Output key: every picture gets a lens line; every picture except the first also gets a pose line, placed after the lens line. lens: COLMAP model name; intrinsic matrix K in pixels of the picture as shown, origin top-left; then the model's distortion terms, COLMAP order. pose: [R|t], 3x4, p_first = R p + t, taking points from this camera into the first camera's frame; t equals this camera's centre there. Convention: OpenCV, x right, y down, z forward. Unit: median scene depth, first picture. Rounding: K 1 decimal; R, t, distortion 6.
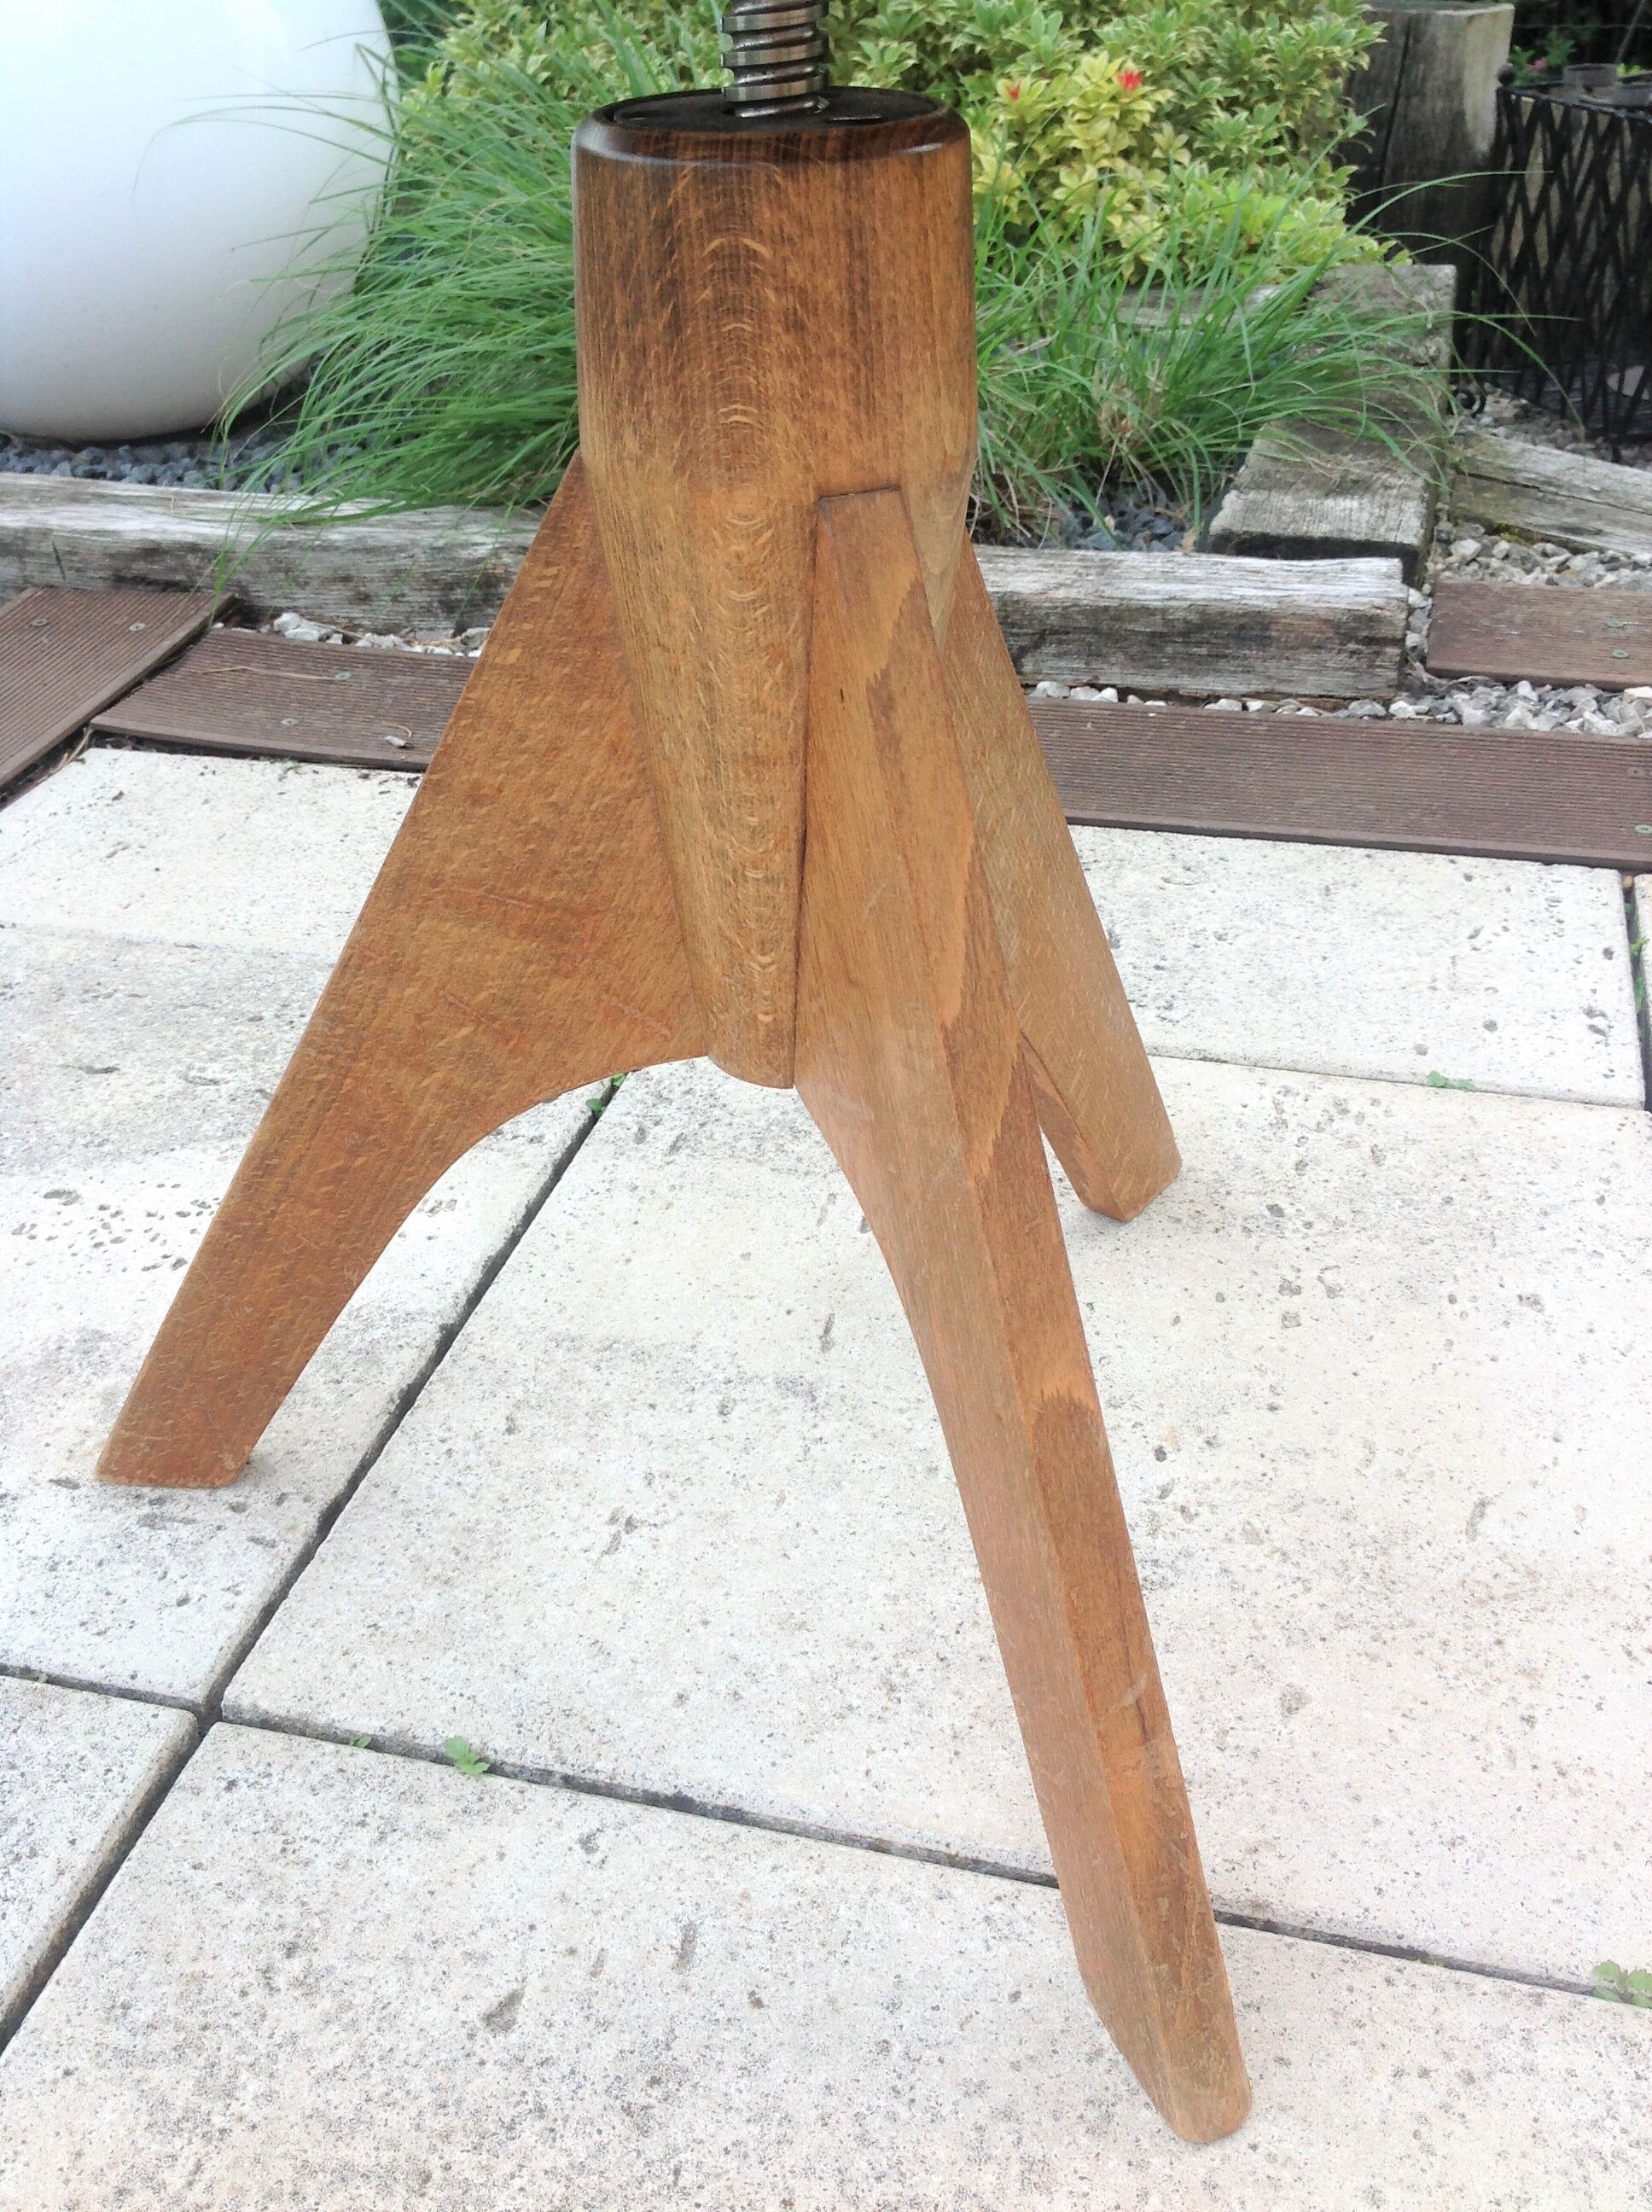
lens RADIAL K [[2203.9, 0, 833.5], [0, 2203.9, 1098.9], [0, 0, 1]] dist [-0.039463, 0.000000]
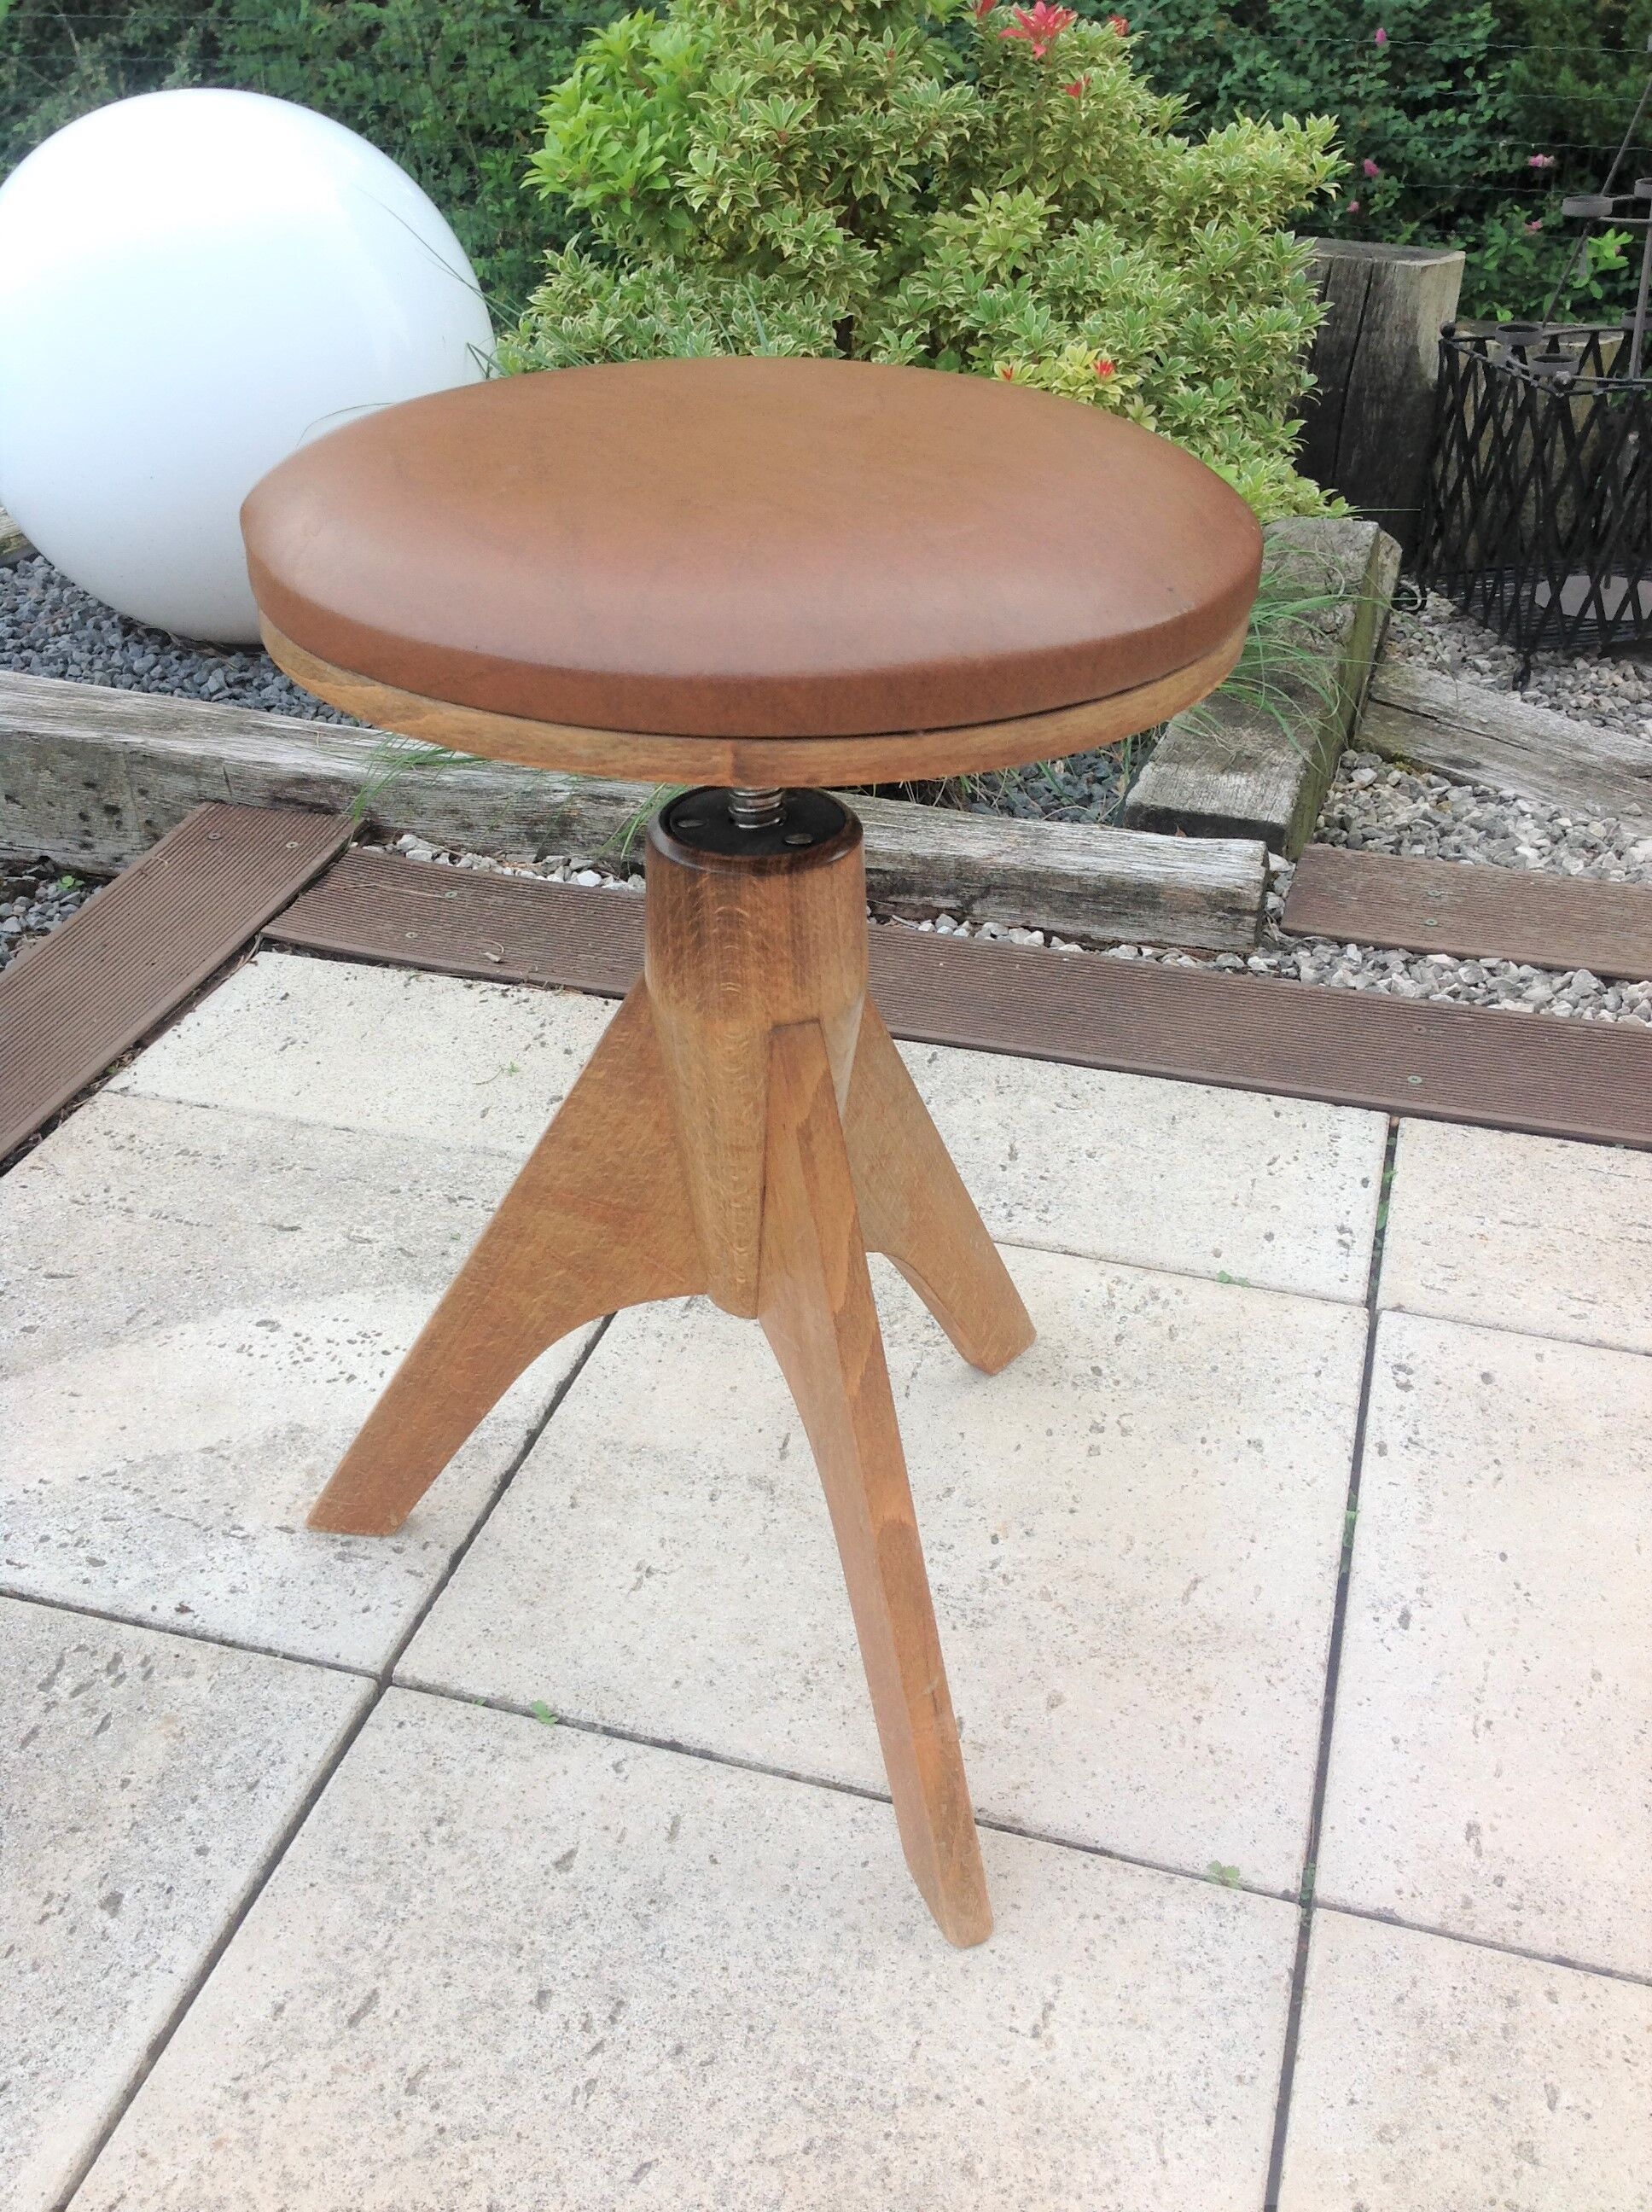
lens RADIAL K [[2203.9, 0, 816.7], [0, 2203.9, 1102.6], [0, 0, 1]] dist [-0.039463, 0.000000]
pose [[0.999095, 0.036629, -0.021636, 0.042948], [-0.036721, 0.999318, -0.003891, -0.123860], [0.021479, 0.004682, 0.999758, -0.503828]]
